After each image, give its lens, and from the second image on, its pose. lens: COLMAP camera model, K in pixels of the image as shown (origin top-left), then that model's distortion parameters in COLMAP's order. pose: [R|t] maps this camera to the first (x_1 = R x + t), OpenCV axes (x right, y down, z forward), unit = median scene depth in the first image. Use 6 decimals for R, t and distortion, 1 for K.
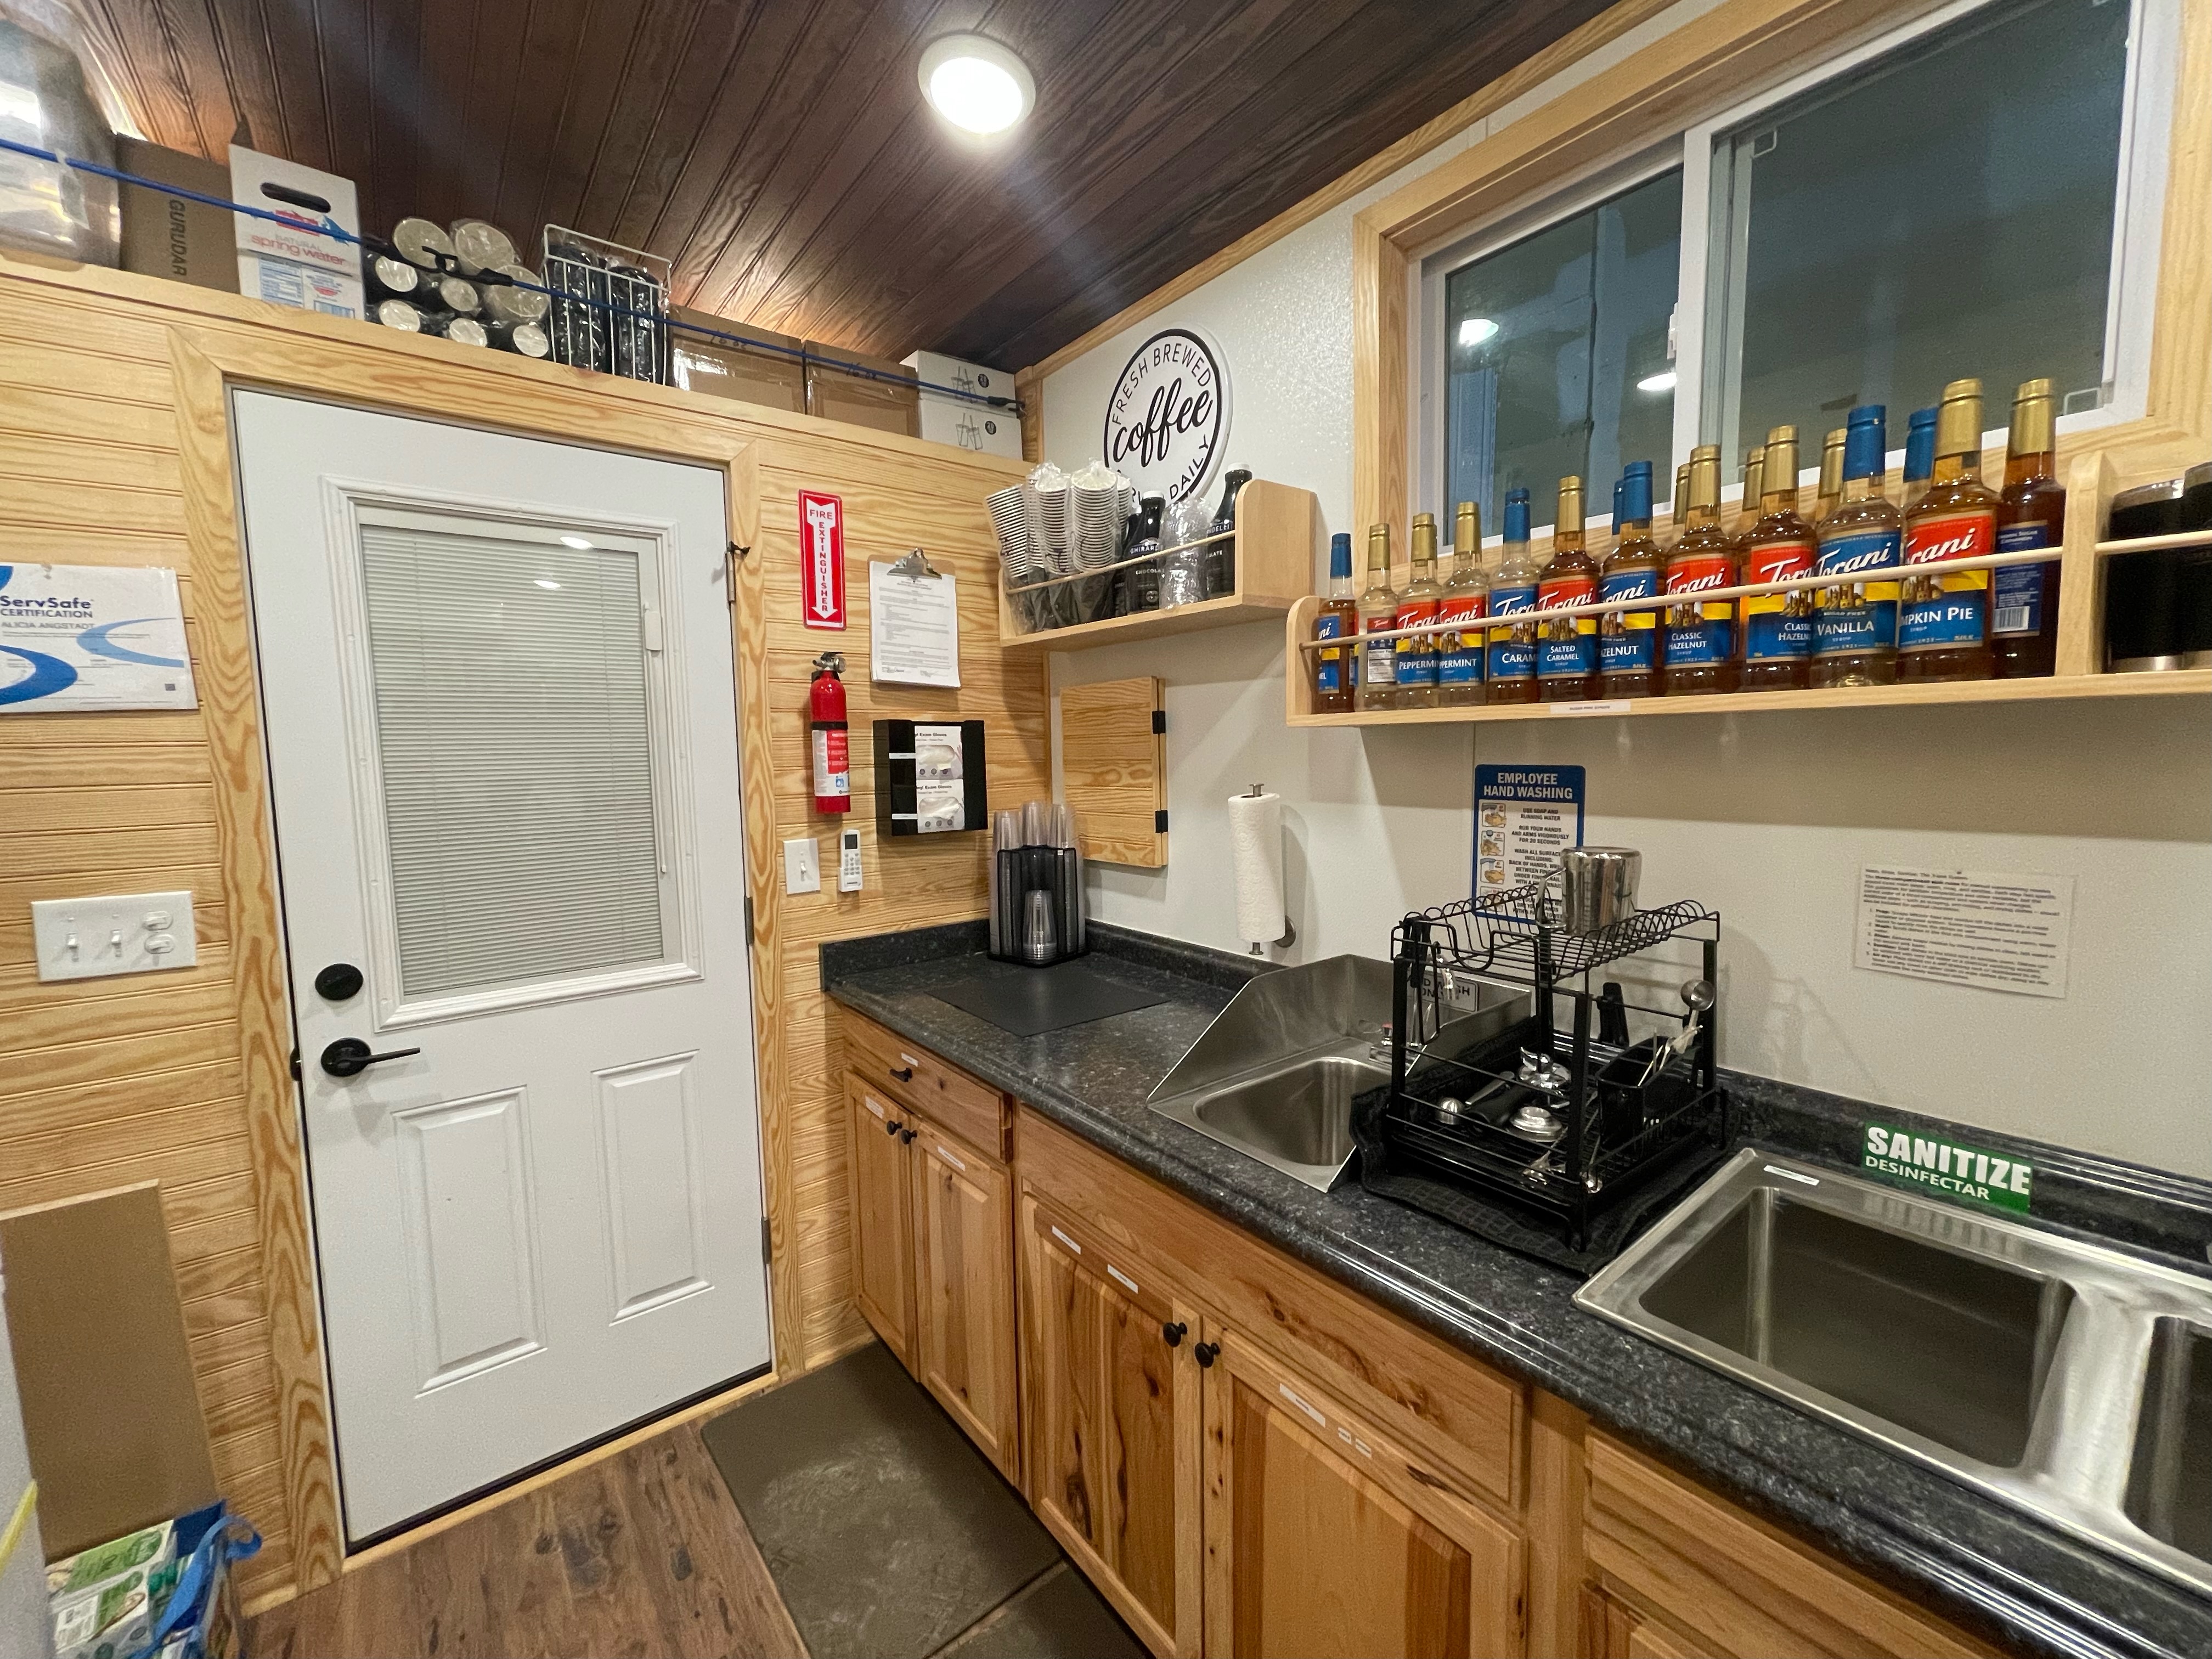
lens RADIAL K [[893.4, 0, 1101.6], [0, 893.4, 829.4], [0, 0, 1]] dist [-0.002537, -0.000056]
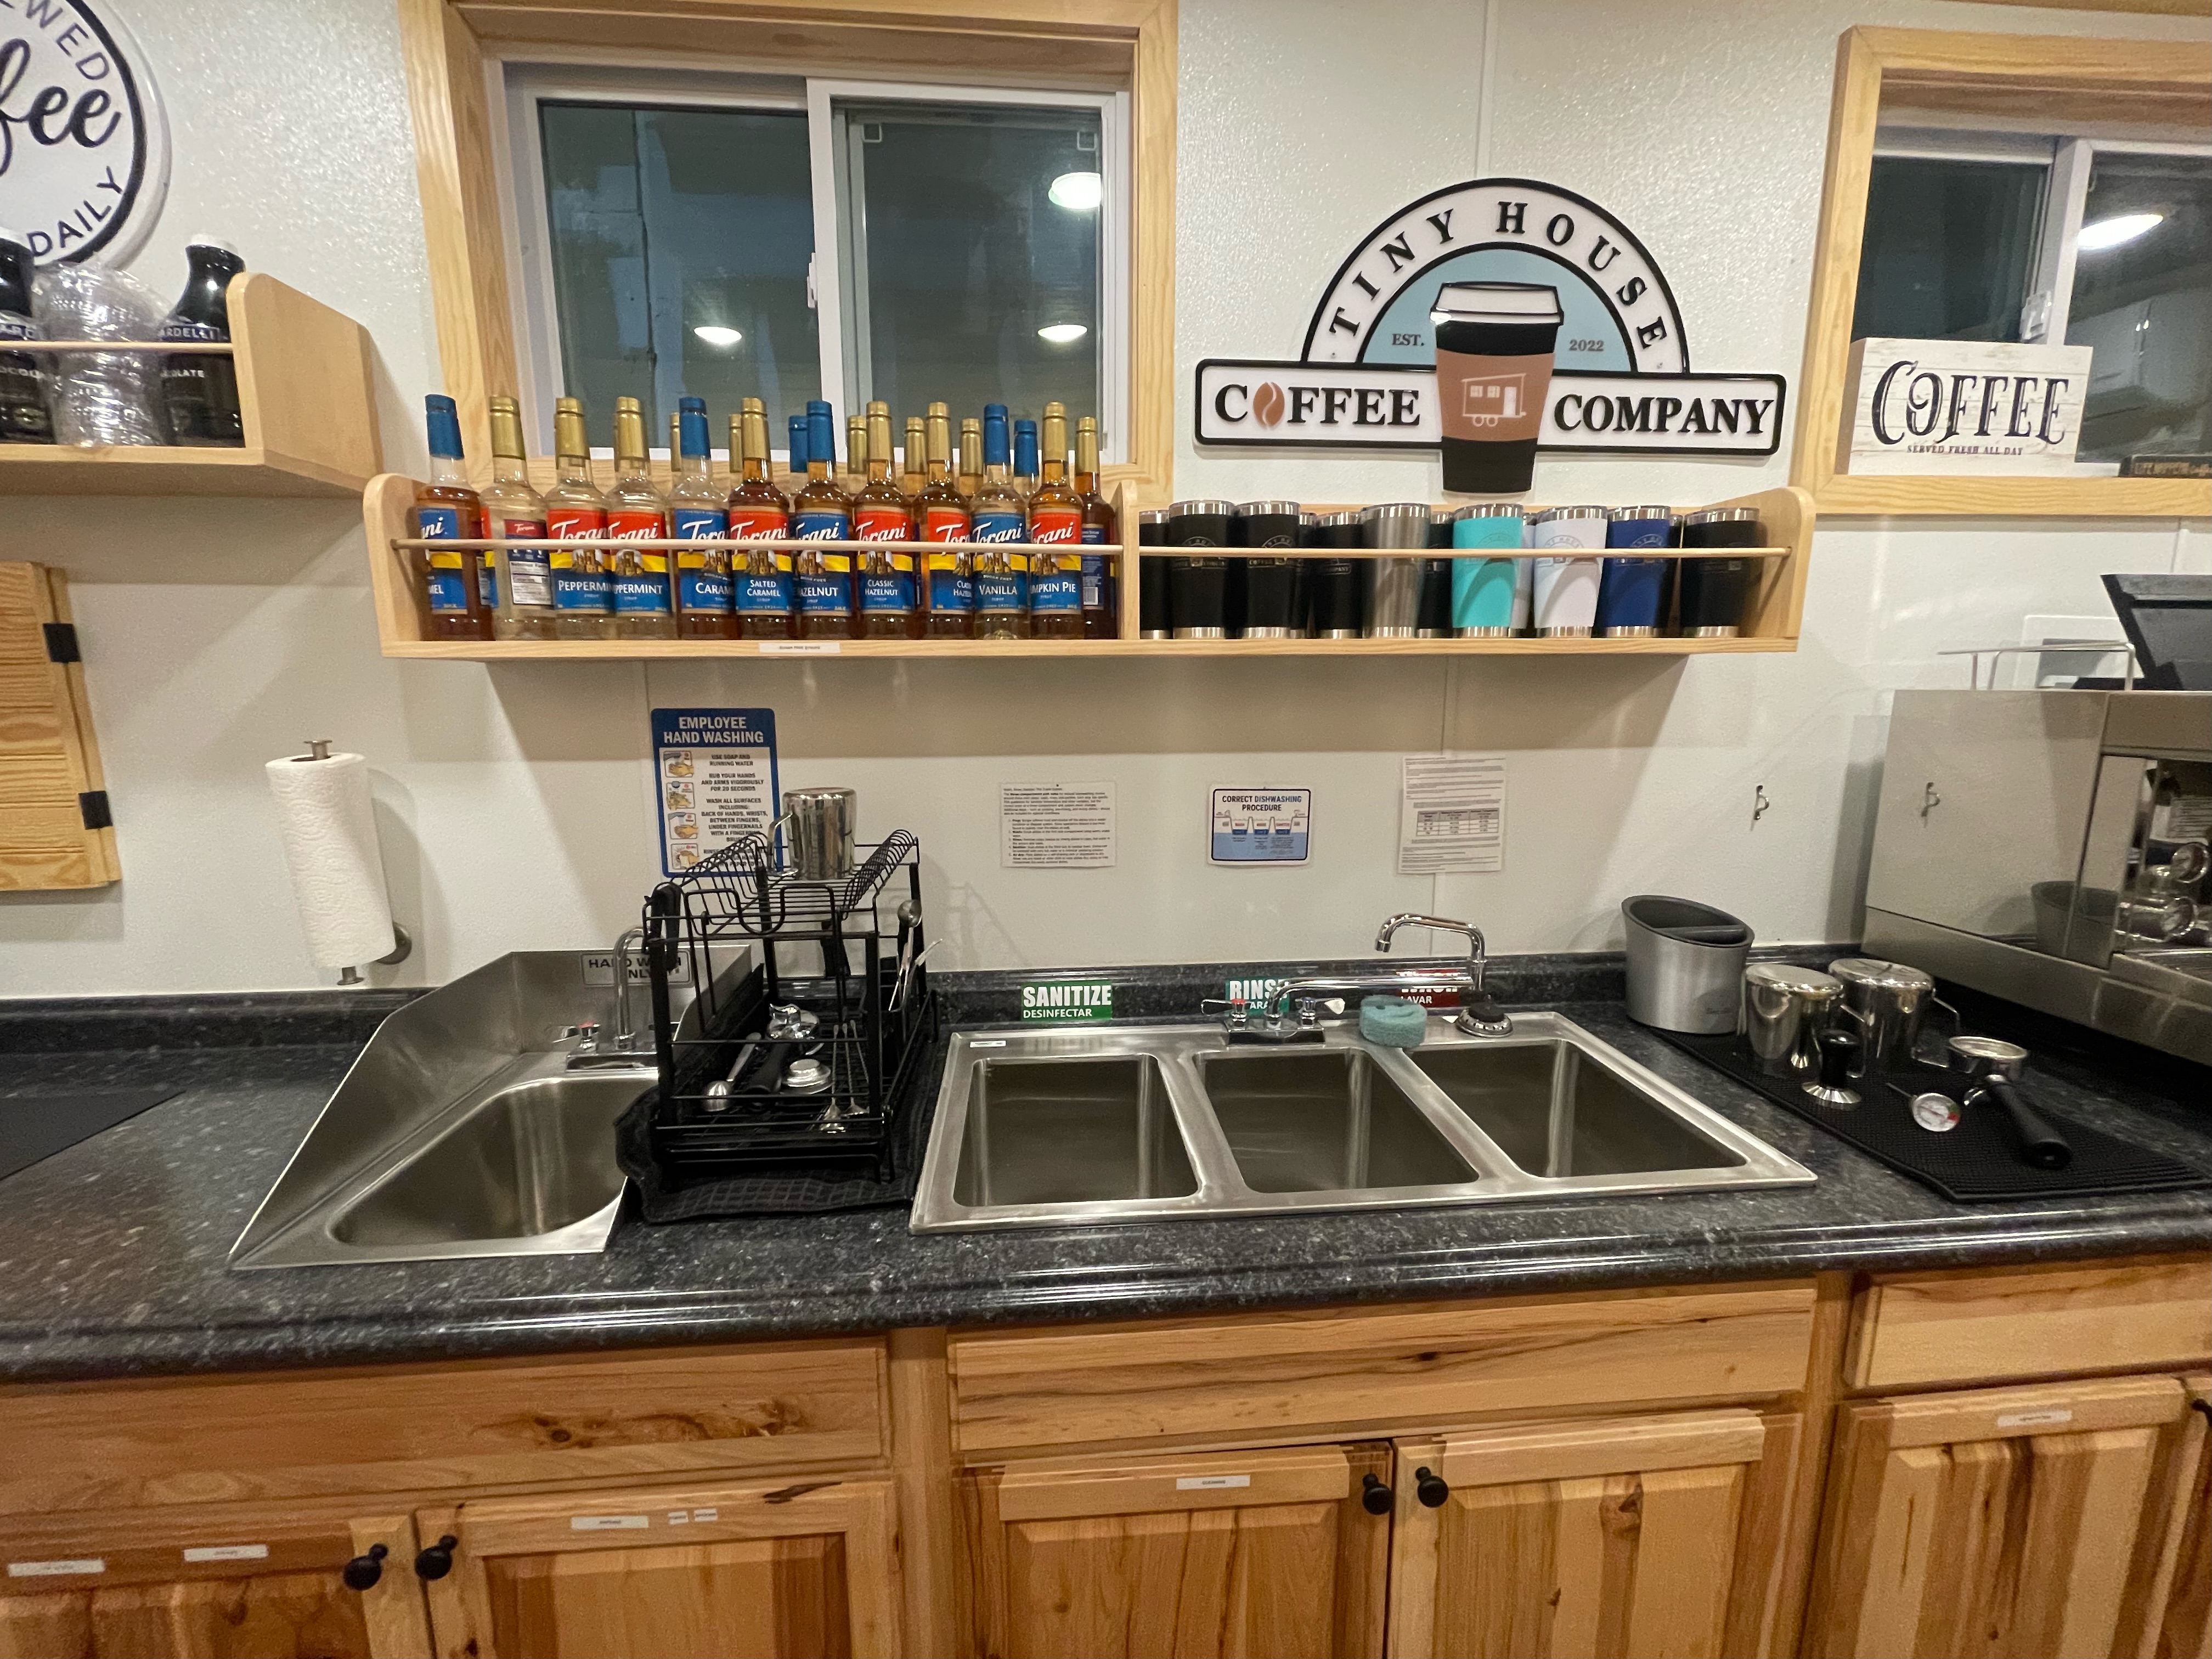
lens RADIAL K [[893.4, 0, 1101.3], [0, 893.4, 827.9], [0, 0, 1]] dist [-0.002537, -0.000056]
pose [[0.549924, -0.116360, 0.827069, -0.074661], [0.071902, 0.993167, 0.091920, -0.003929], [-0.832114, 0.008919, 0.554533, 0.125928]]
